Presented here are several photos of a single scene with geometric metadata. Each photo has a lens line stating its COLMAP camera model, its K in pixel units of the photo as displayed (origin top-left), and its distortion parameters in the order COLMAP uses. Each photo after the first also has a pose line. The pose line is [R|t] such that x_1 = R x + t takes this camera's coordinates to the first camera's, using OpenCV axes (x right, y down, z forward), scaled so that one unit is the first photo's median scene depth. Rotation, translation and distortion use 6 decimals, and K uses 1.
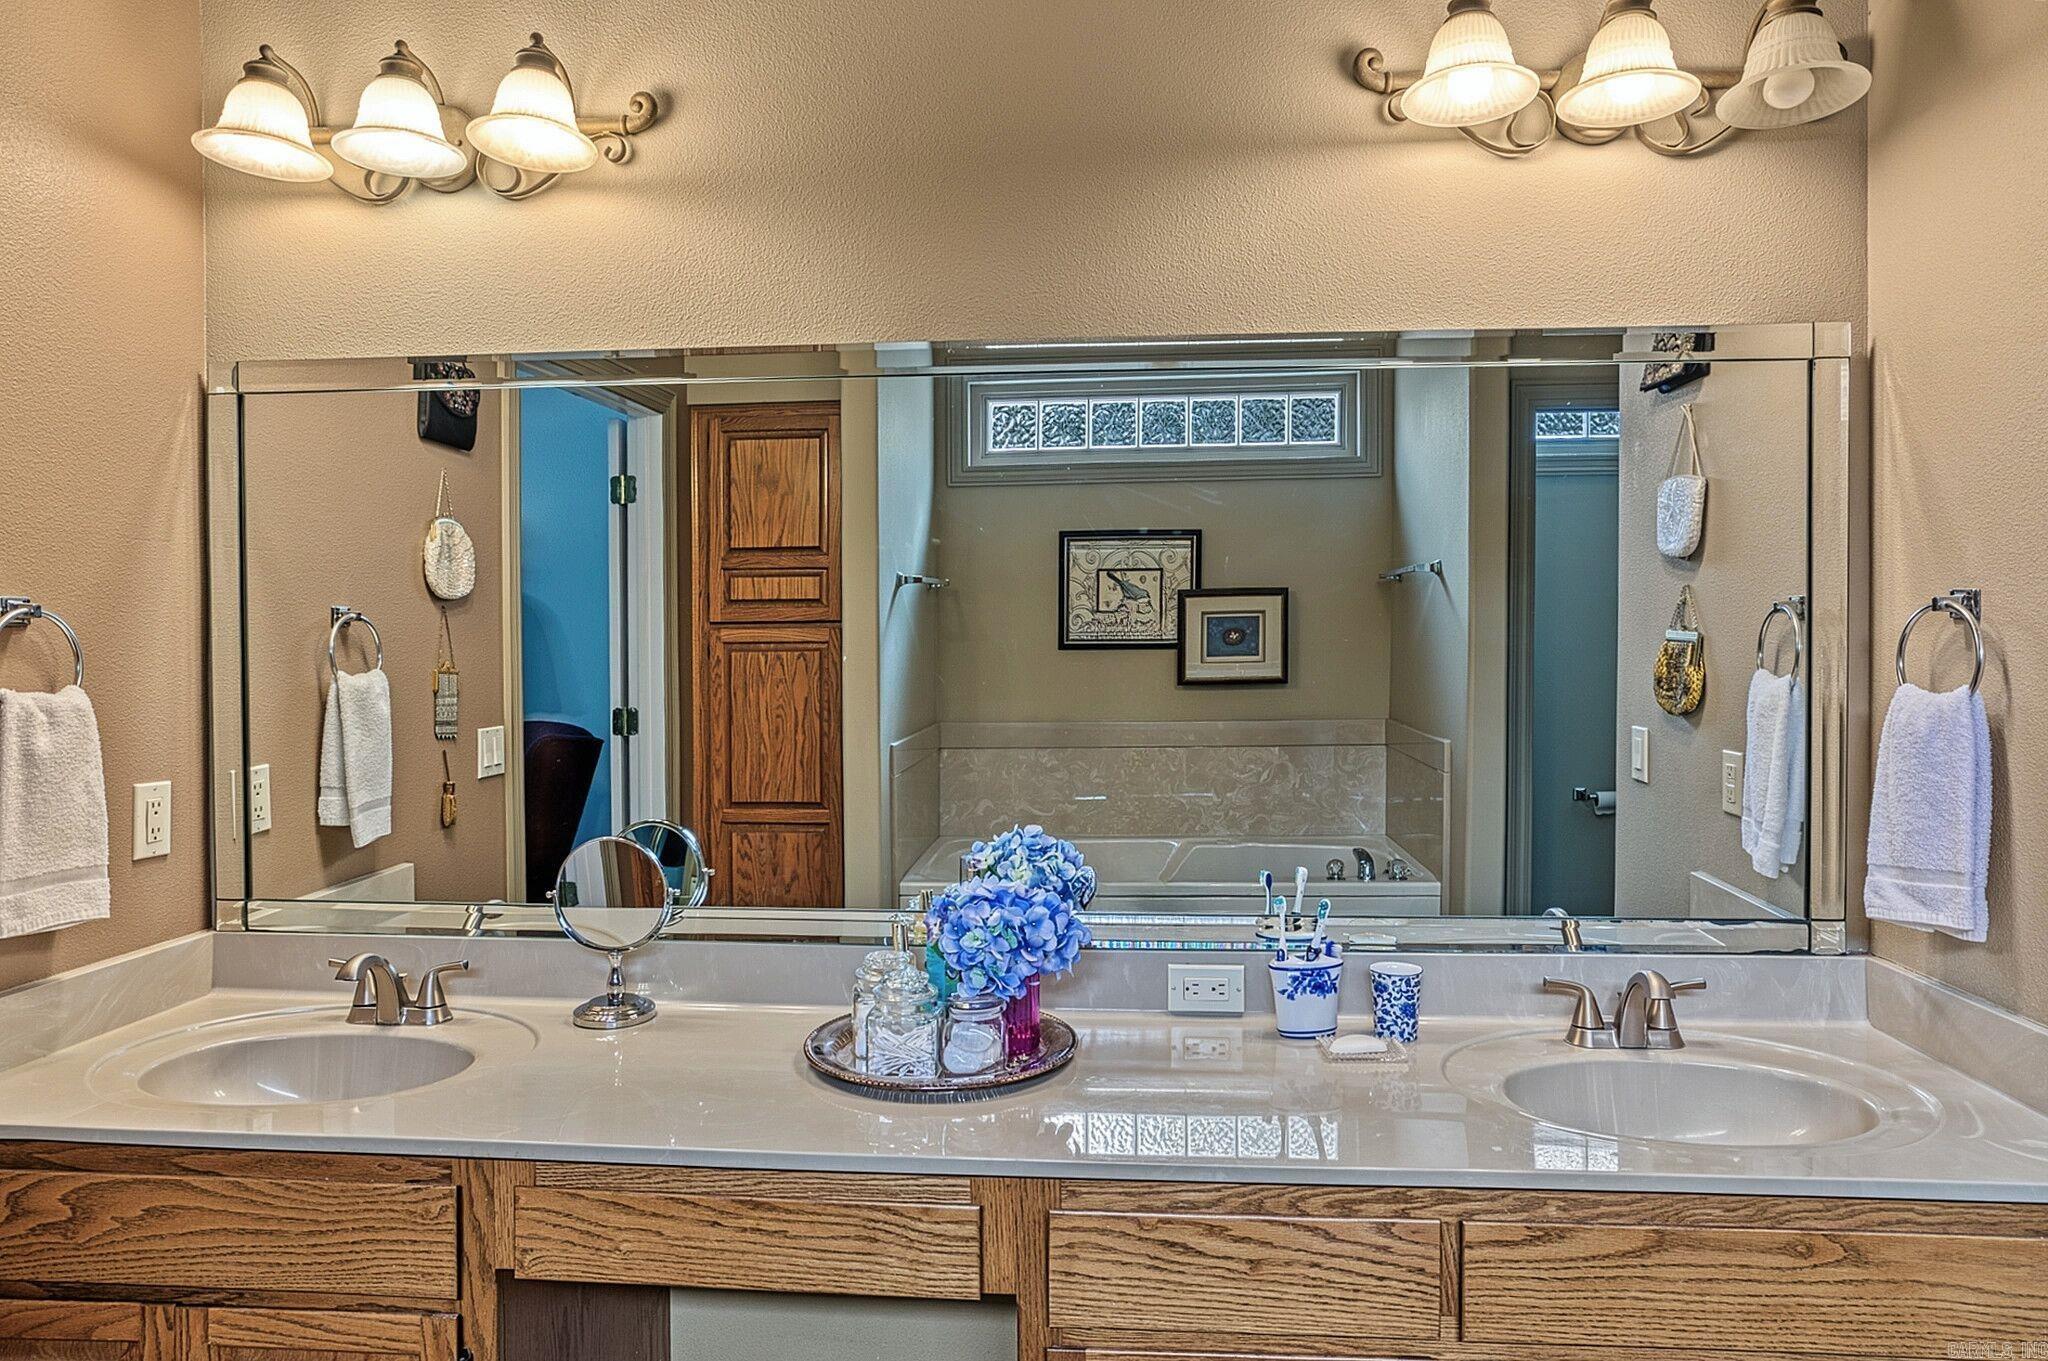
lens RADIAL K [[1262.1, 0, 1024.5], [0, 1262.1, 653.8], [0, 0, 1]] dist [-0.035906, 0.028652]
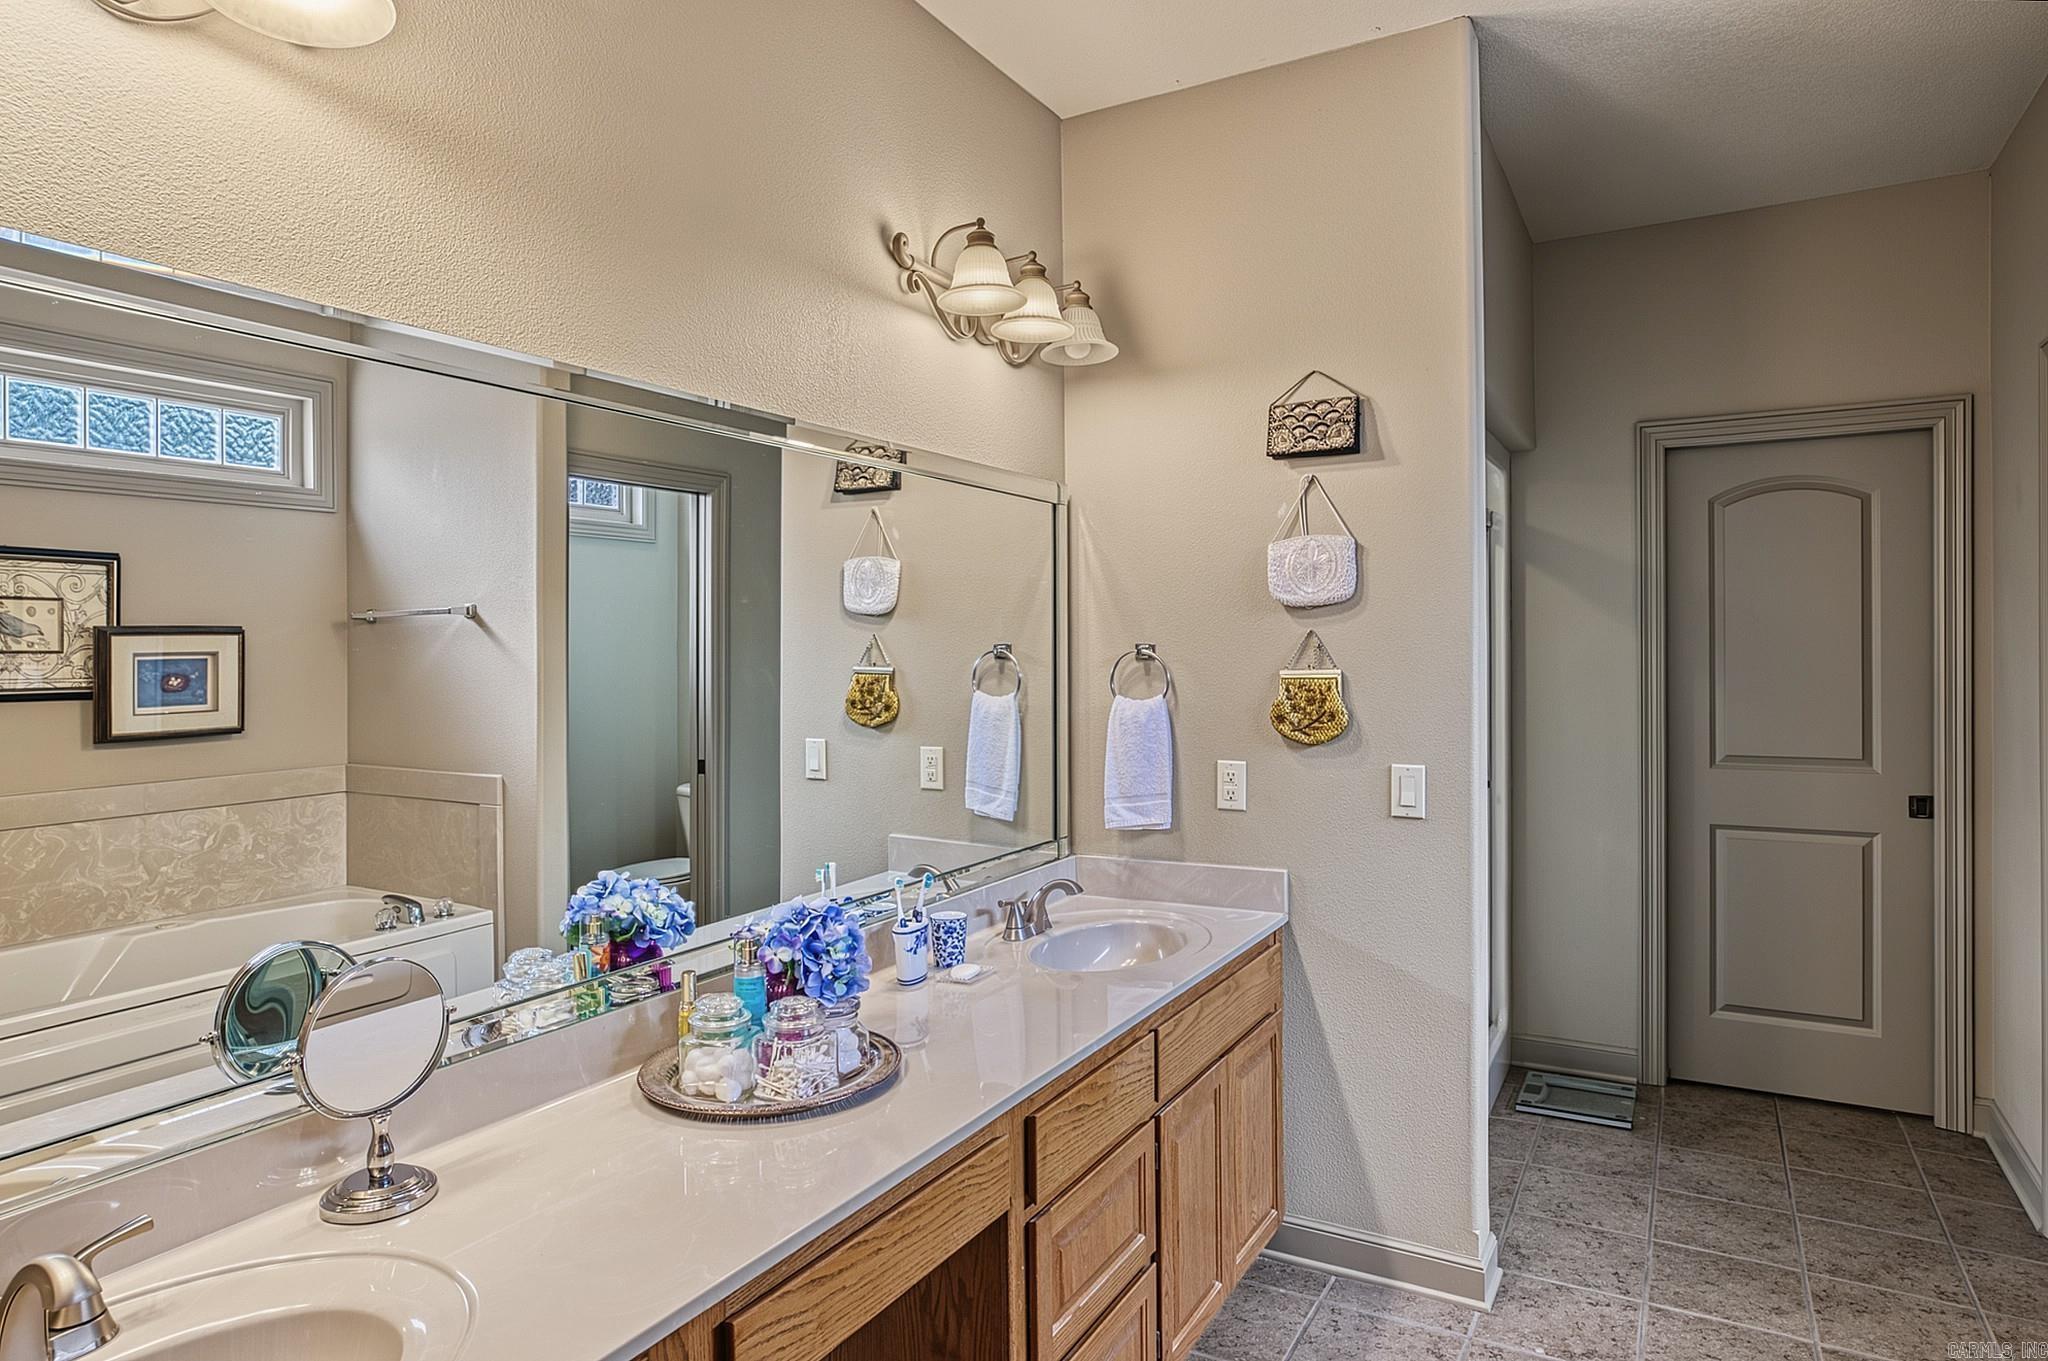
lens RADIAL K [[1210.3, 0, 1024.4], [0, 1210.3, 673.0], [0, 0, 1]] dist [-0.037864, 0.029575]
pose [[0.415376, -0.016637, 0.909498, -0.781175], [0.029408, 0.999556, 0.004853, -0.016702], [-0.909174, 0.024731, 0.415681, 0.333517]]
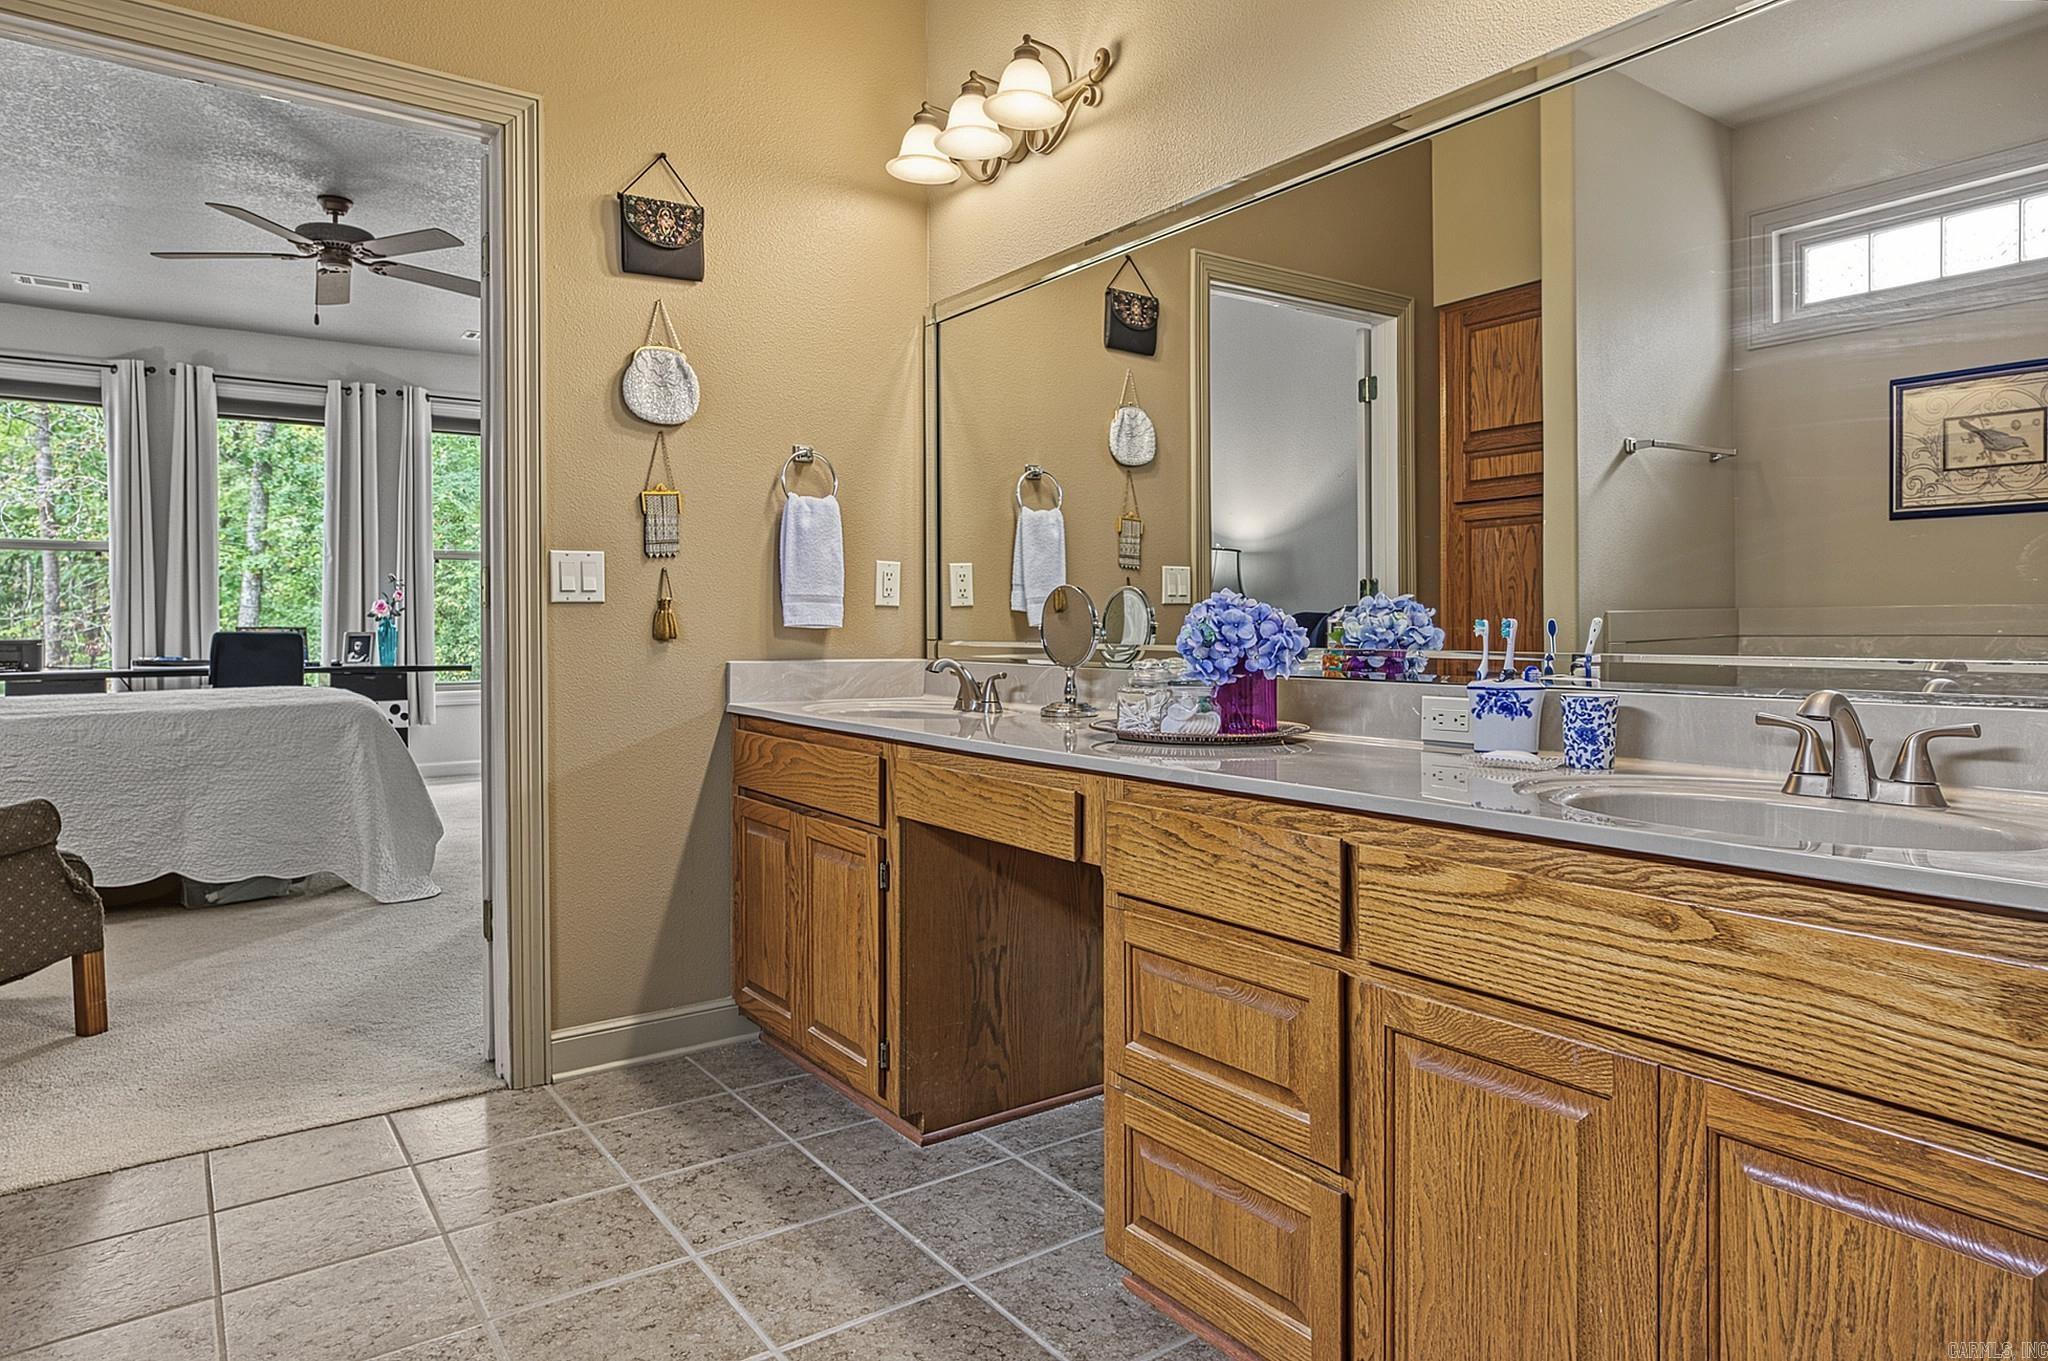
lens RADIAL K [[1222.0, 0, 1025.5], [0, 1222.0, 616.0], [0, 0, 1]] dist [0.001520, 0.000644]
pose [[0.652055, 0.000670, -0.758171, 0.654076], [-0.014130, 0.999837, -0.011269, 0.189609], [0.758040, 0.018060, 0.651958, 0.072124]]
